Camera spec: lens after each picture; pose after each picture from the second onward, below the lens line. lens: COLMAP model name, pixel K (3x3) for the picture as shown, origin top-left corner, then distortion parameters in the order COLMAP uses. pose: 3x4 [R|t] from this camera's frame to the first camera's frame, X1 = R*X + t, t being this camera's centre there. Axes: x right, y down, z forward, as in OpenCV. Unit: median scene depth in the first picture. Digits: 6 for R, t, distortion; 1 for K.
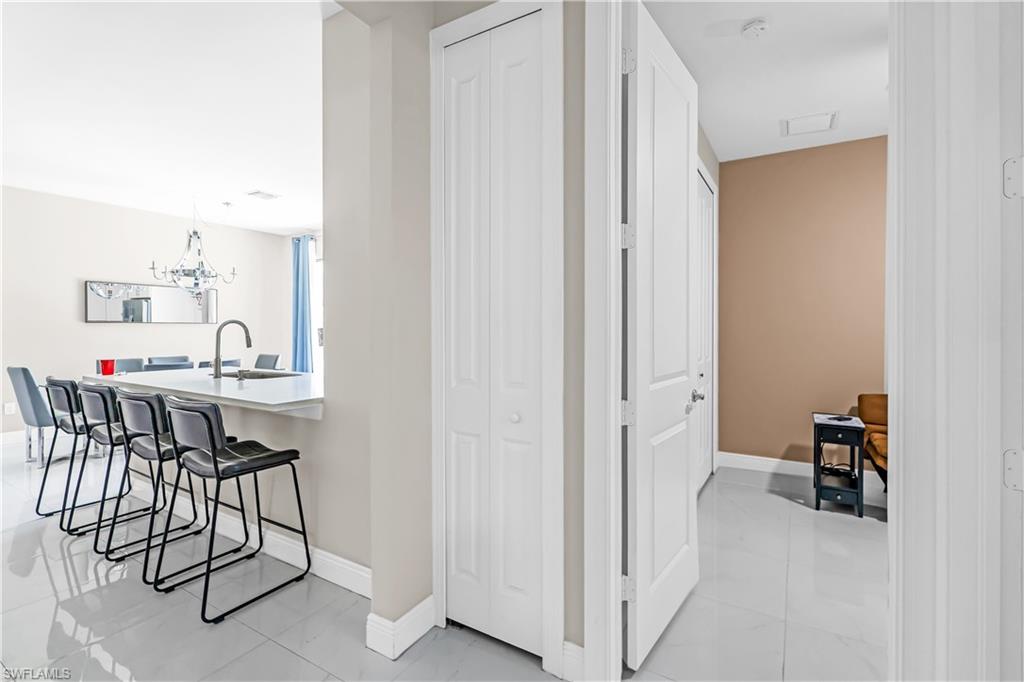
lens RADIAL K [[466.1, 0, 515.9], [0, 466.1, 331.1], [0, 0, 1]] dist [-0.002614, 0.000348]
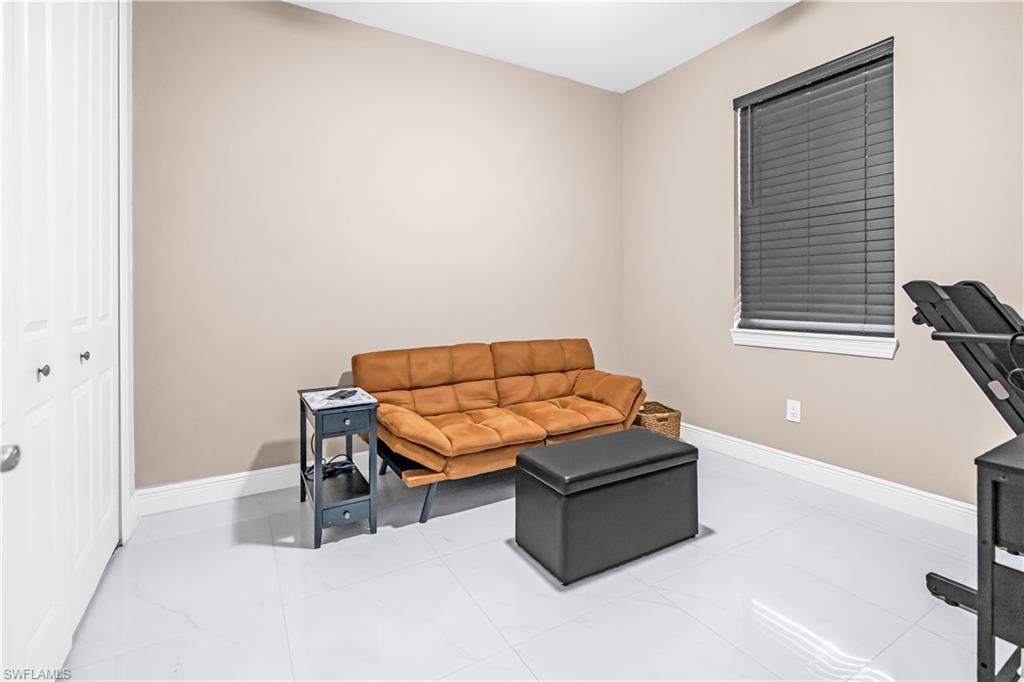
lens RADIAL K [[466.1, 0, 511.2], [0, 466.1, 290.5], [0, 0, 1]] dist [-0.002614, 0.000348]
pose [[0.472745, -0.001377, 0.881198, 0.196119], [0.016288, 0.999842, -0.007175, 0.041157], [-0.881049, 0.017745, 0.472693, 0.419489]]
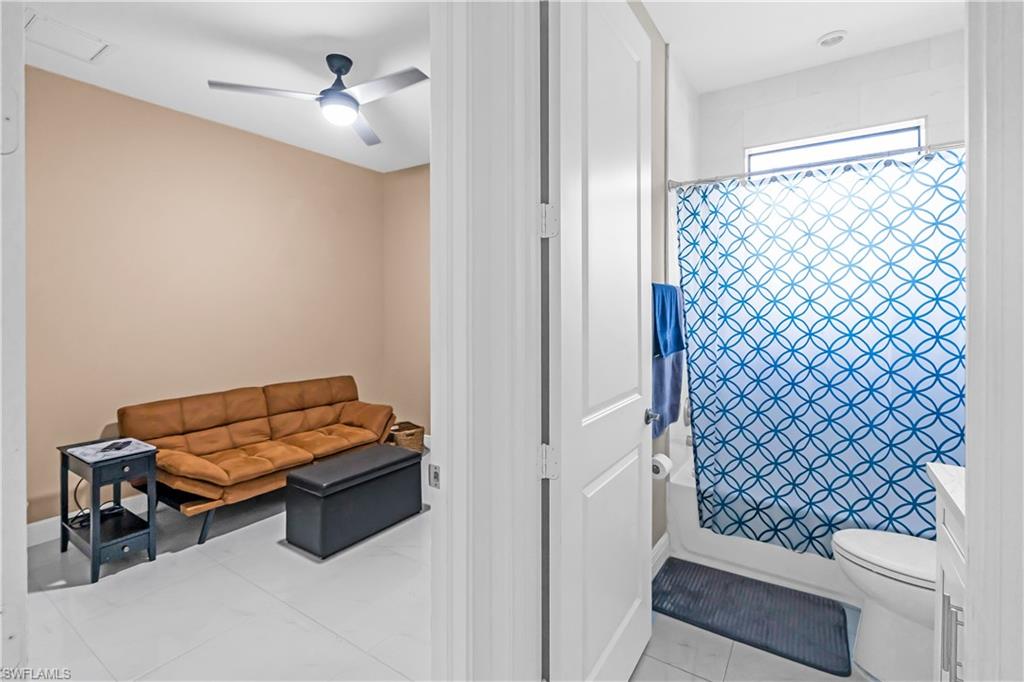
lens RADIAL K [[466.1, 0, 504.5], [0, 466.1, 315.2], [0, 0, 1]] dist [-0.002614, 0.000348]
pose [[0.054212, -0.017004, 0.998385, -0.025202], [0.014117, 0.999768, 0.016261, -0.027682], [-0.998430, 0.013213, 0.054440, 0.291514]]
